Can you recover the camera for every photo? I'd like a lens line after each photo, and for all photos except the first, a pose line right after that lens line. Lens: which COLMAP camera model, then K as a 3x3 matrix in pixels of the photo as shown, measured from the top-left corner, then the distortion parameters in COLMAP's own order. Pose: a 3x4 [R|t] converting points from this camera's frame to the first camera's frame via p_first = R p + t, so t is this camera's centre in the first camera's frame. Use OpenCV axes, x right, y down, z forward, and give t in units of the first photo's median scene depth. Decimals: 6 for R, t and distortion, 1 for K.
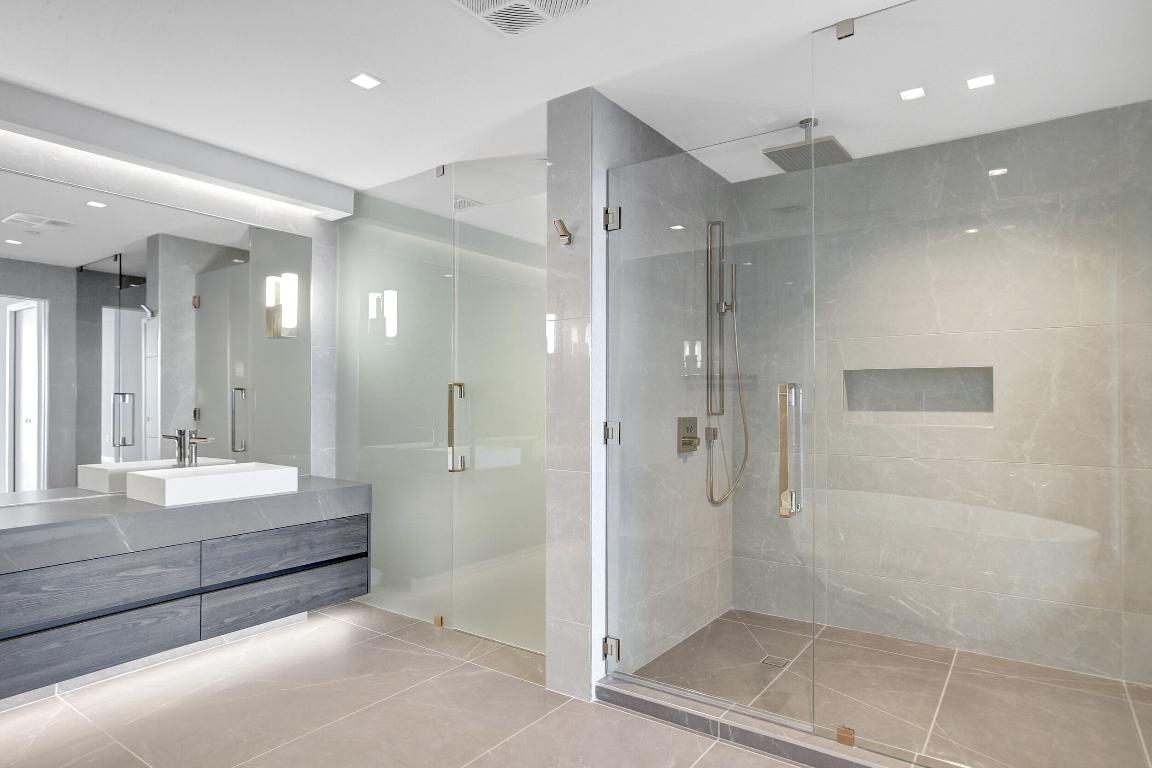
lens RADIAL K [[663.2, 0, 574.9], [0, 663.2, 387.5], [0, 0, 1]] dist [-0.019369, -0.000319]
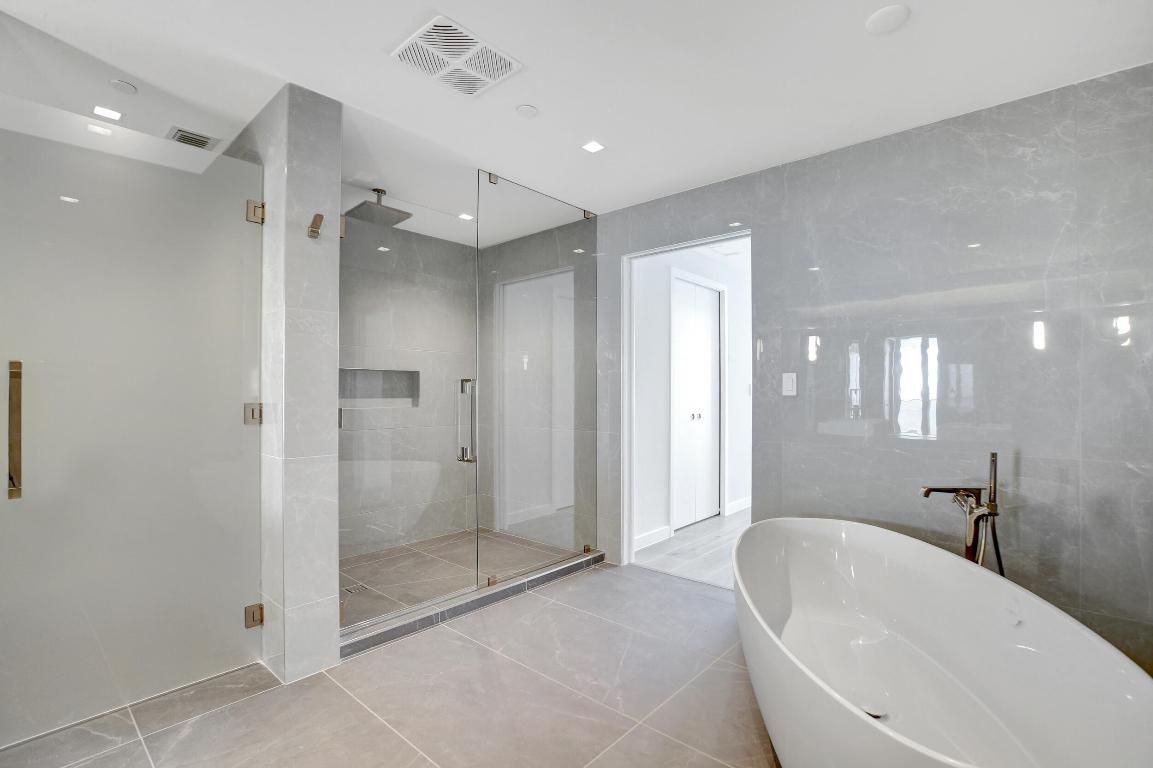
lens RADIAL K [[540.8, 0, 574.3], [0, 540.8, 388.4], [0, 0, 1]] dist [-0.005875, 0.000977]
pose [[0.118724, 0.006449, 0.992906, -0.757705], [-0.010997, 0.999926, -0.005179, 0.017307], [-0.992866, -0.010304, 0.118786, 0.469351]]
